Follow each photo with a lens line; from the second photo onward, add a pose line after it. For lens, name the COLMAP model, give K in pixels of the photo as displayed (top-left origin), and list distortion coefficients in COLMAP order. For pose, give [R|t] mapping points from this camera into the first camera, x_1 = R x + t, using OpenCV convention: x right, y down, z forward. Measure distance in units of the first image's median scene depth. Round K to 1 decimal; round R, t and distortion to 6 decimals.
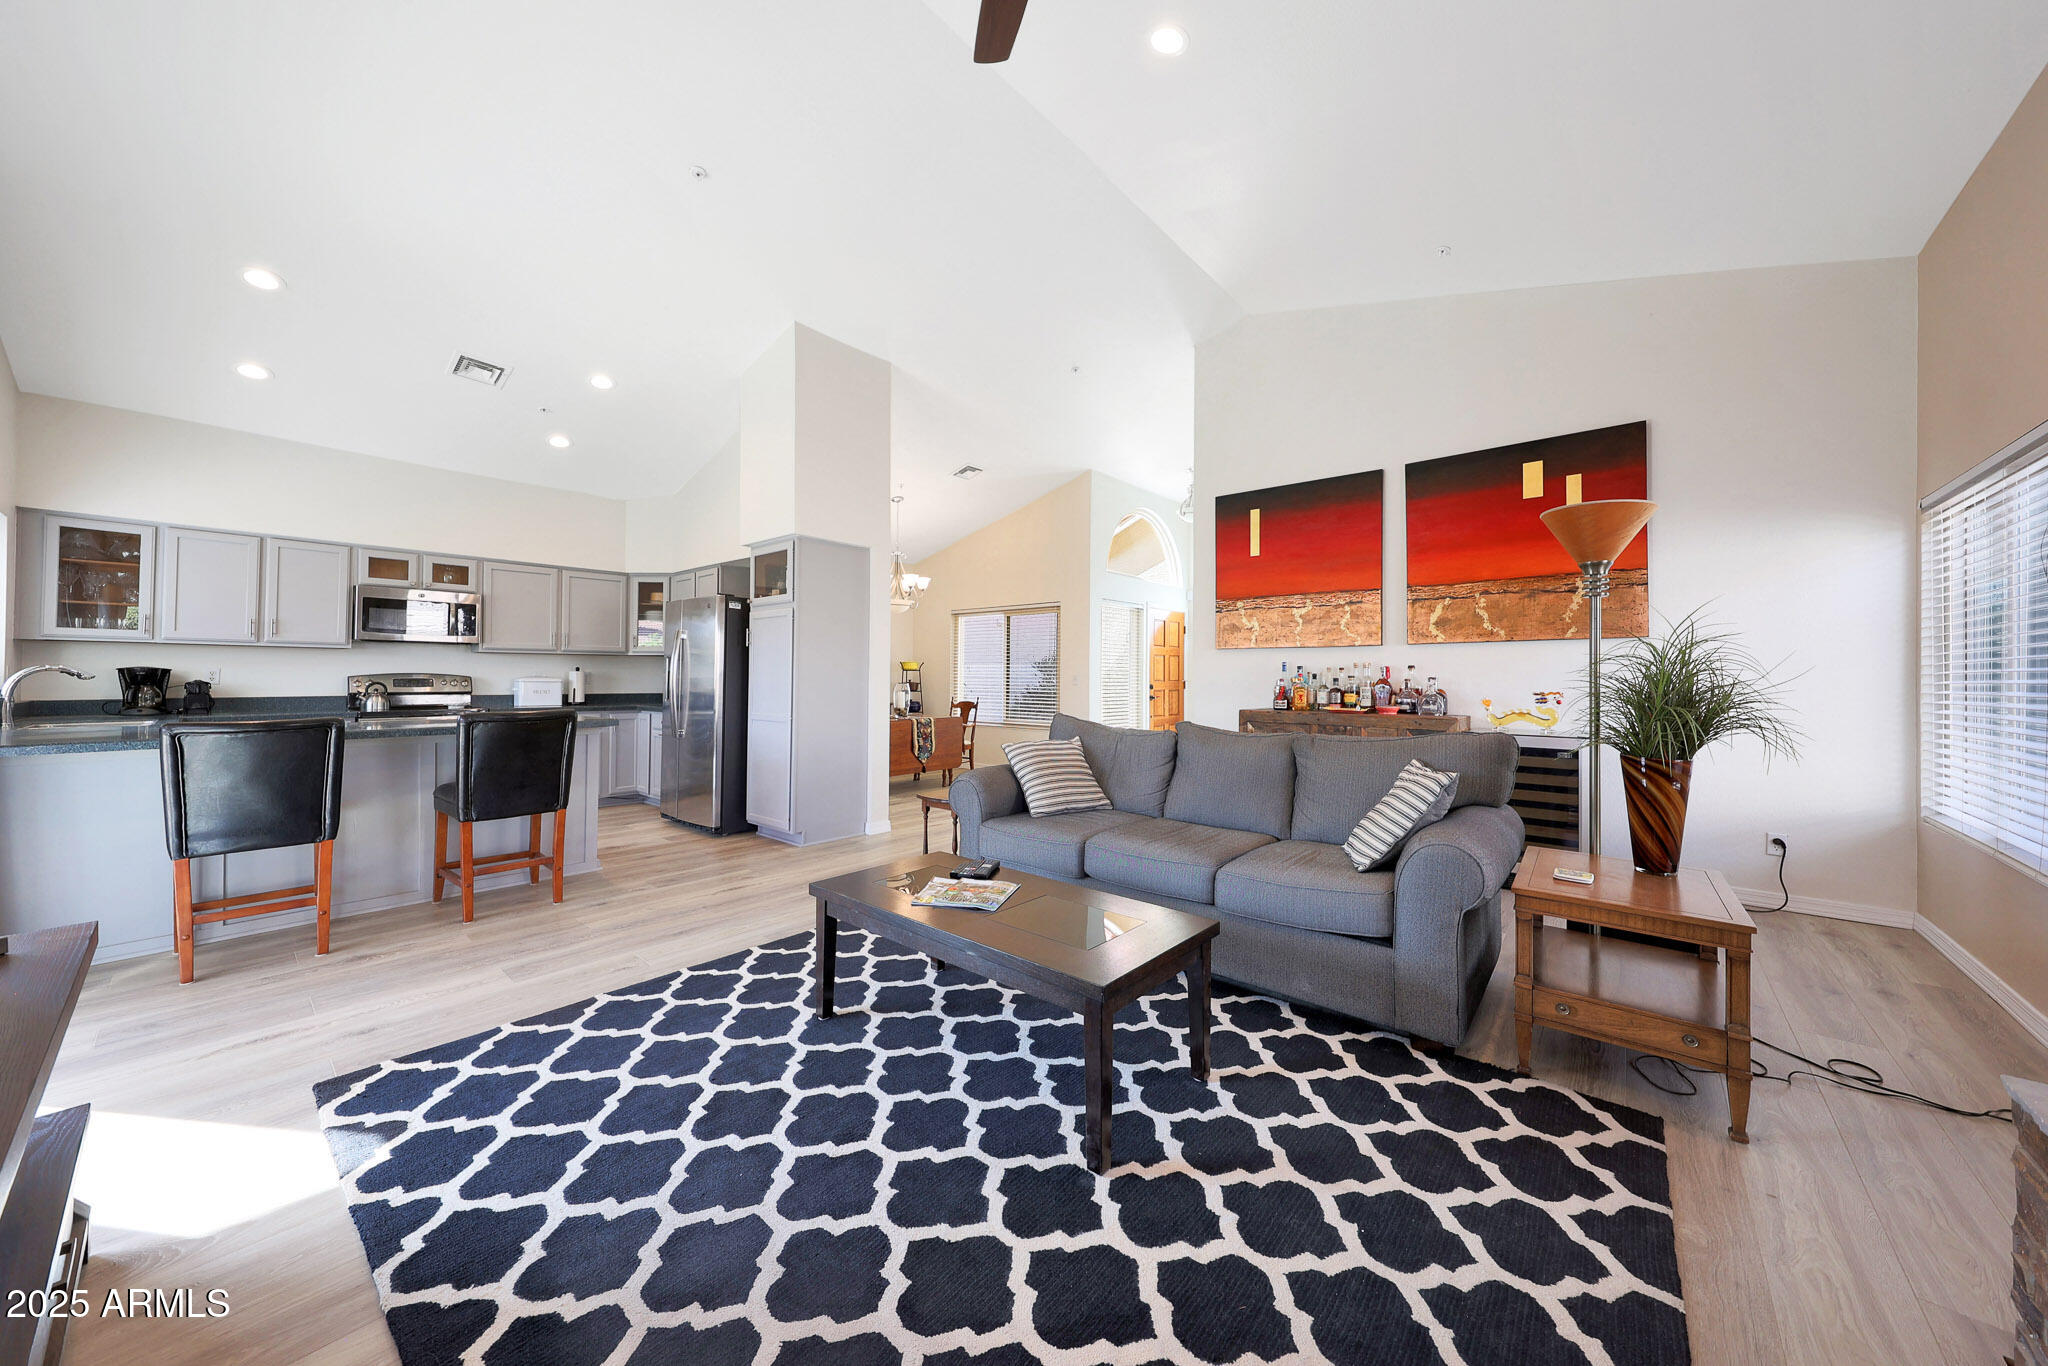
lens RADIAL K [[709.2, 0, 1019.2], [0, 709.2, 673.3], [0, 0, 1]] dist [0.001922, 0.000193]
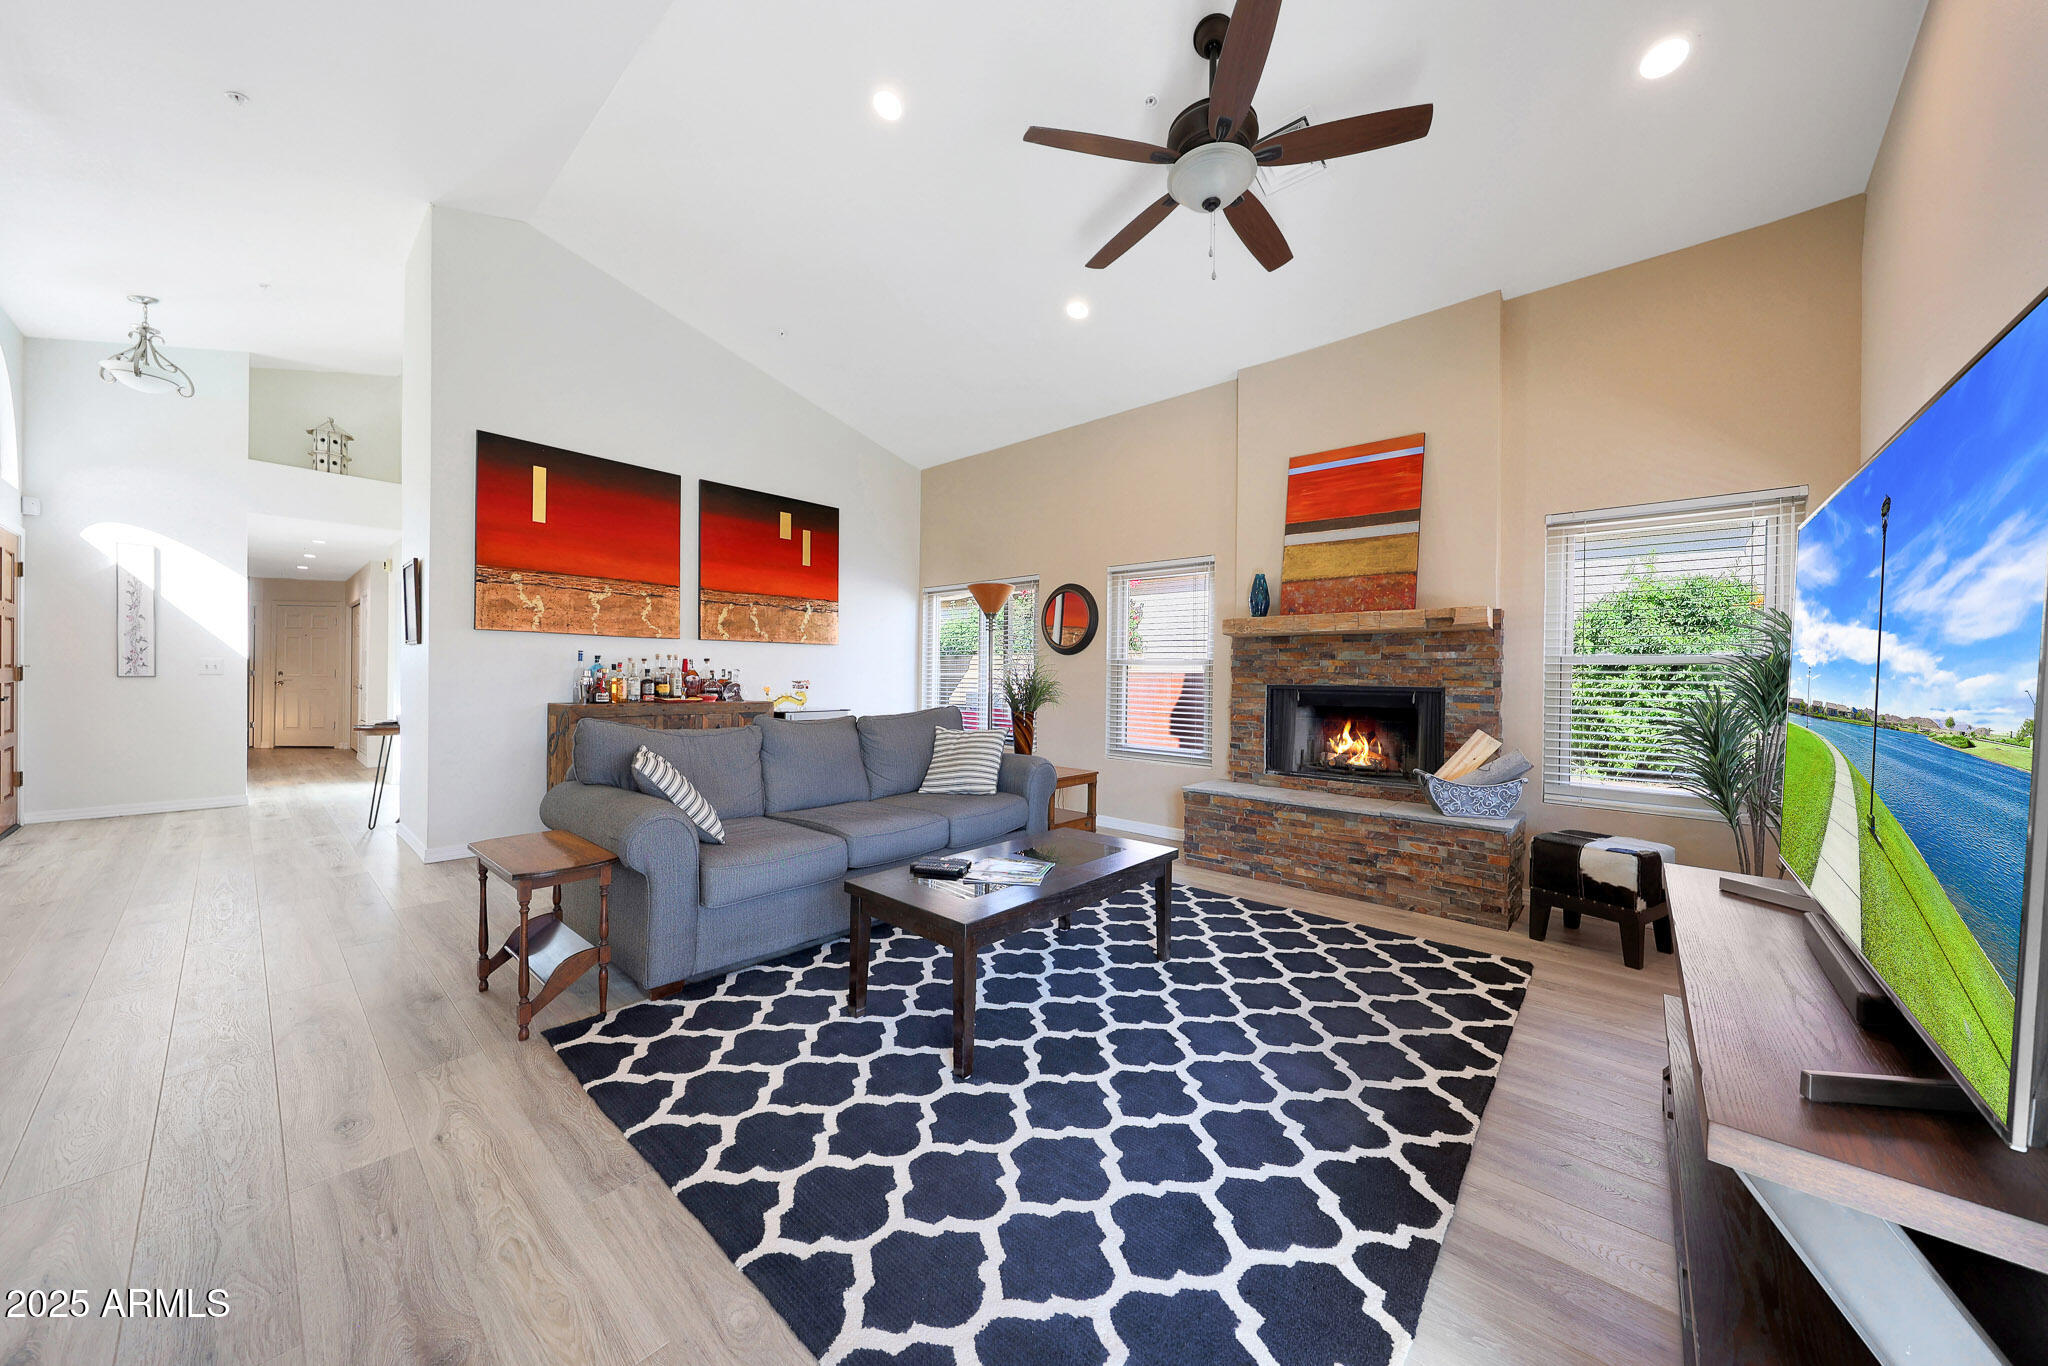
lens RADIAL K [[694.3, 0, 1028.3], [0, 694.3, 677.6], [0, 0, 1]] dist [-0.001448, -0.000036]
pose [[0.008920, -0.010094, 0.999909, -1.291331], [-0.022037, 0.999704, 0.010289, -0.007367], [-0.999717, -0.022127, 0.008695, 1.079850]]
